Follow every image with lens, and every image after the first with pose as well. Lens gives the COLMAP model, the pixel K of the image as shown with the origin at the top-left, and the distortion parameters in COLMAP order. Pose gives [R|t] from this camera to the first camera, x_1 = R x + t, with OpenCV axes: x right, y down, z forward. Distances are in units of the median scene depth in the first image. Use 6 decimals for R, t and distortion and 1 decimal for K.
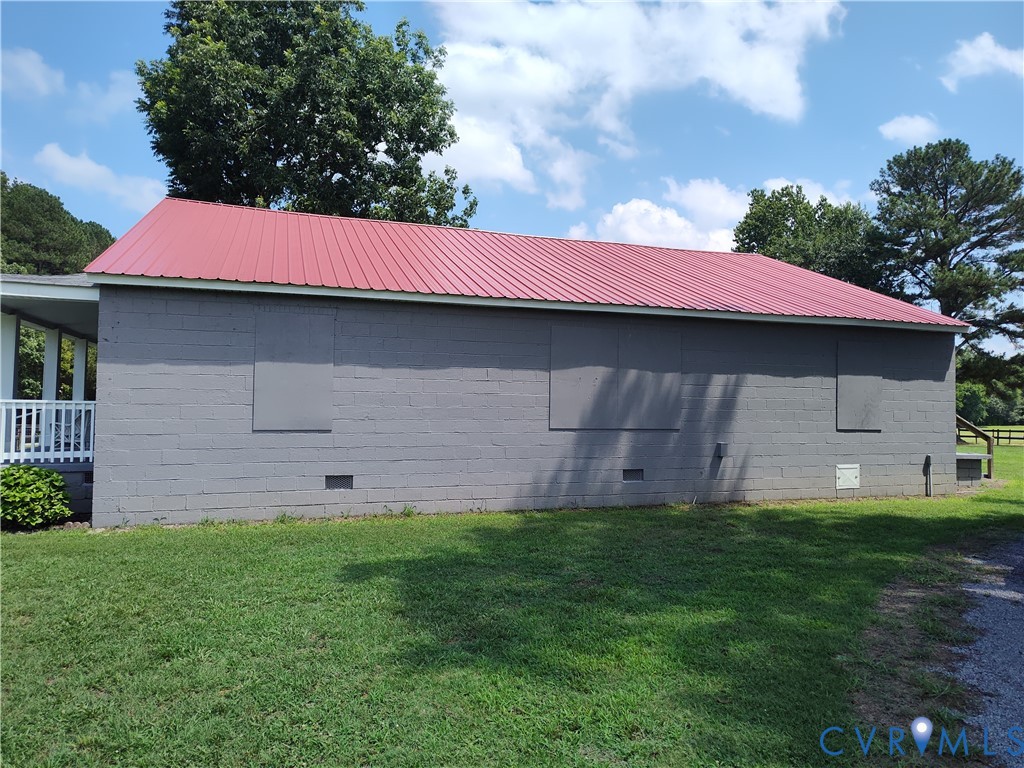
lens RADIAL K [[691.2, 0, 512.3], [0, 691.2, 385.6], [0, 0, 1]] dist [-0.005653, -0.007013]
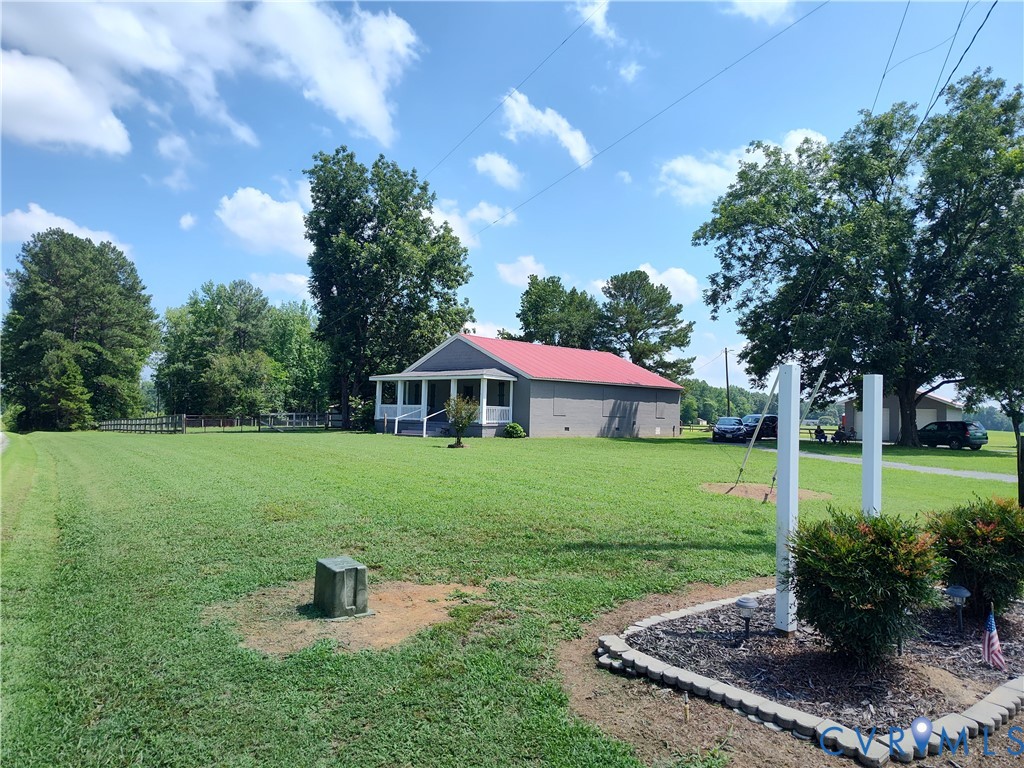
lens RADIAL K [[691.2, 0, 511.3], [0, 691.2, 380.7], [0, 0, 1]] dist [-0.005653, -0.007013]
pose [[0.885931, 0.035792, 0.462433, -0.557860], [-0.034596, 0.999340, -0.011069, -0.017240], [-0.462524, -0.006192, 0.886585, -0.543345]]
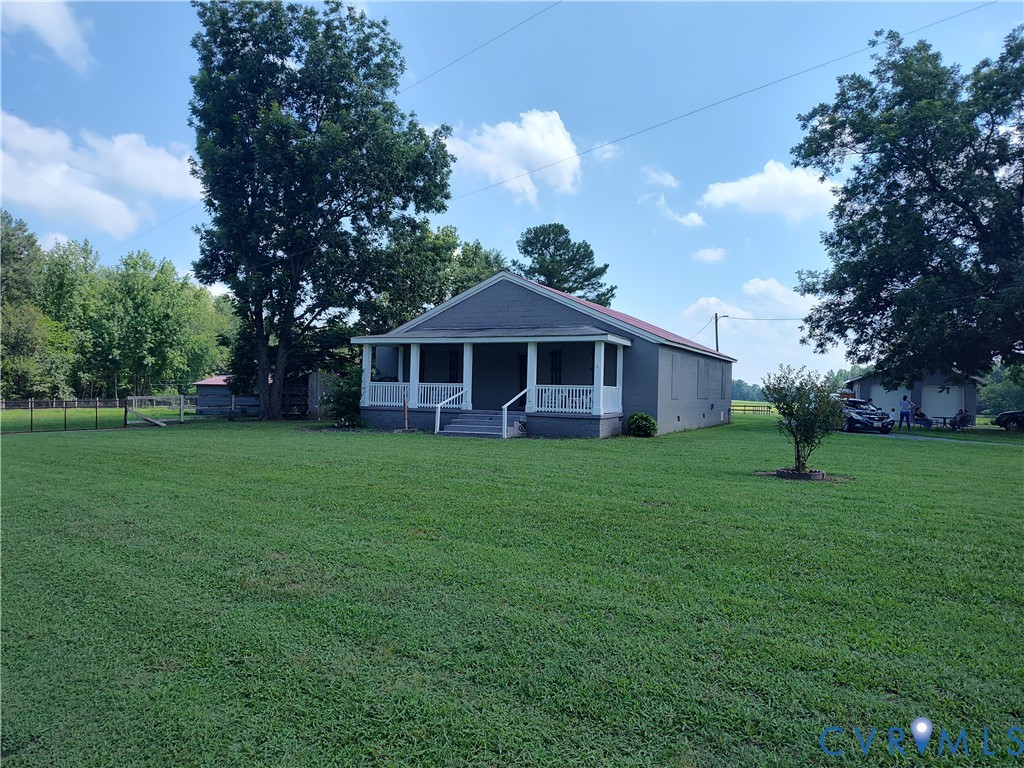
lens RADIAL K [[691.2, 0, 511.5], [0, 691.2, 388.2], [0, 0, 1]] dist [-0.005653, -0.007013]
pose [[0.698954, 0.010204, 0.715094, -0.612998], [-0.040986, 0.998826, 0.025808, -0.002884], [-0.713992, -0.047348, 0.698551, -0.092233]]
